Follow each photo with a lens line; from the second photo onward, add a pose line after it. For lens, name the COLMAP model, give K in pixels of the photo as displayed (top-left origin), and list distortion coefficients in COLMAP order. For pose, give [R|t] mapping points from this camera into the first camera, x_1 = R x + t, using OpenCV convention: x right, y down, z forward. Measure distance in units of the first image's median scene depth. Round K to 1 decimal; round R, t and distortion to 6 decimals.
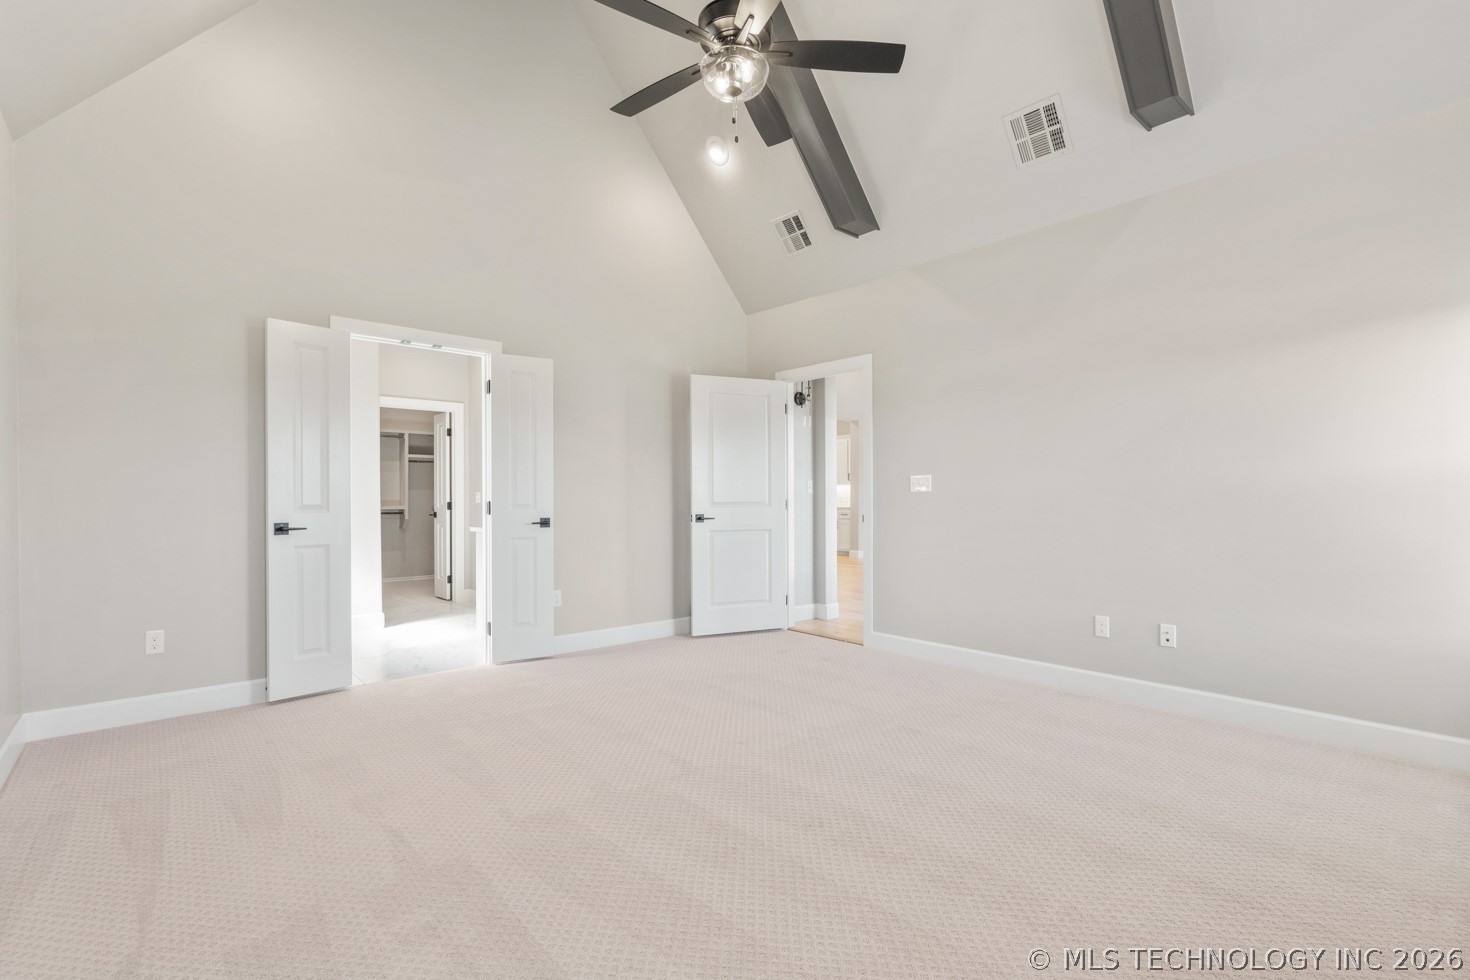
lens RADIAL K [[675.9, 0, 733.6], [0, 675.9, 482.2], [0, 0, 1]] dist [-0.002232, 0.000310]
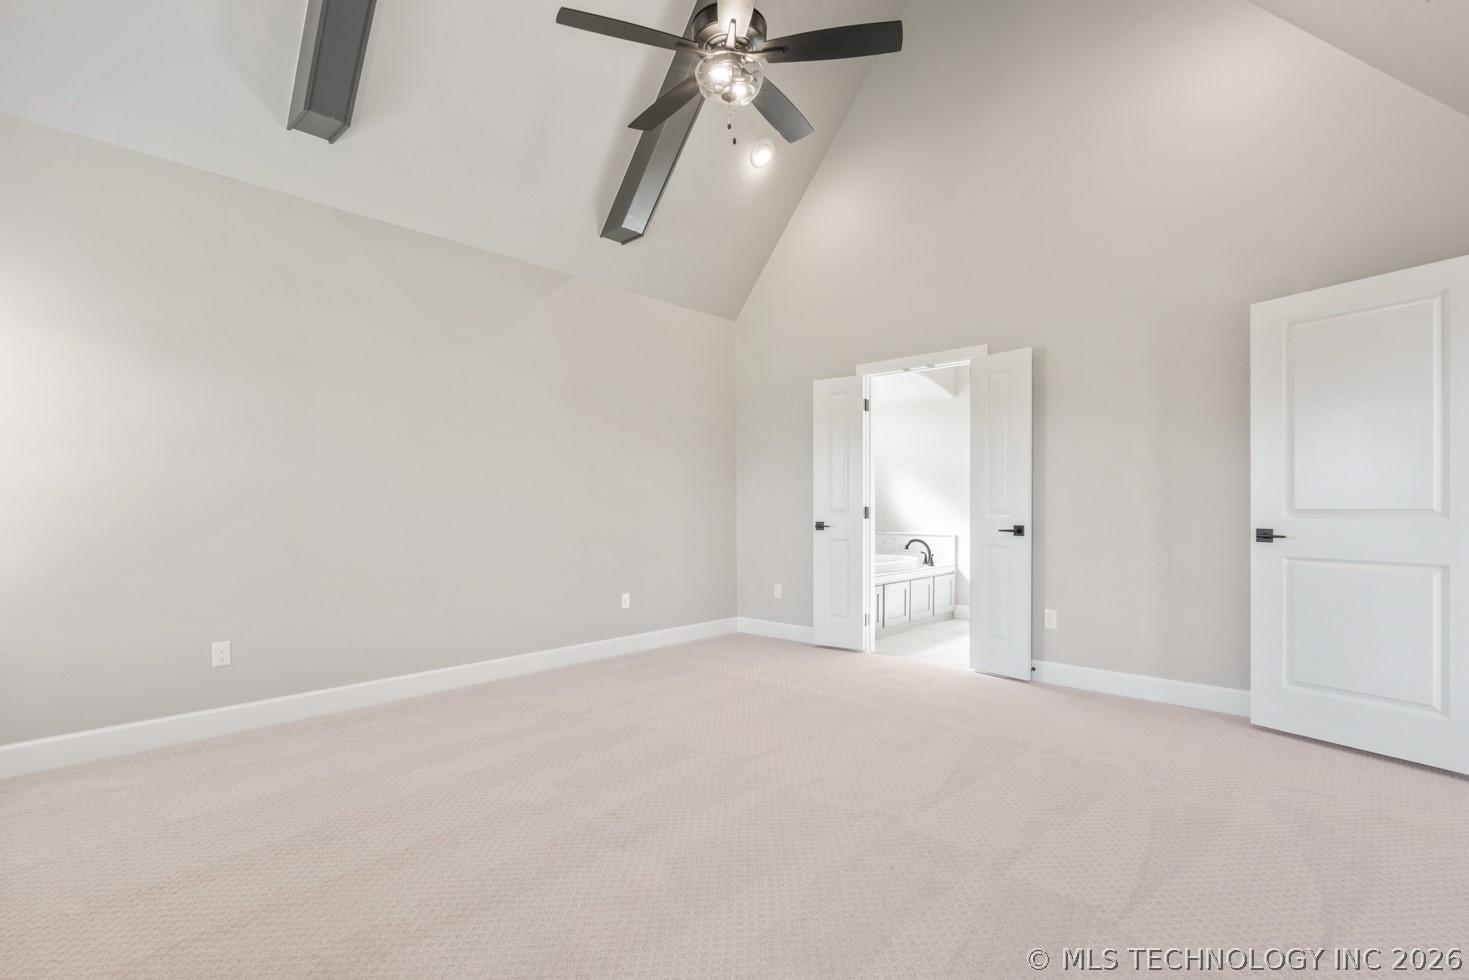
lens RADIAL K [[682.1, 0, 734.5], [0, 682.1, 490.0], [0, 0, 1]] dist [-0.000664, 0.000042]
pose [[0.109161, -0.022553, -0.993768, 0.524260], [0.027966, 0.999417, -0.019610, 0.011332], [0.993631, -0.025651, 0.109728, 0.467782]]
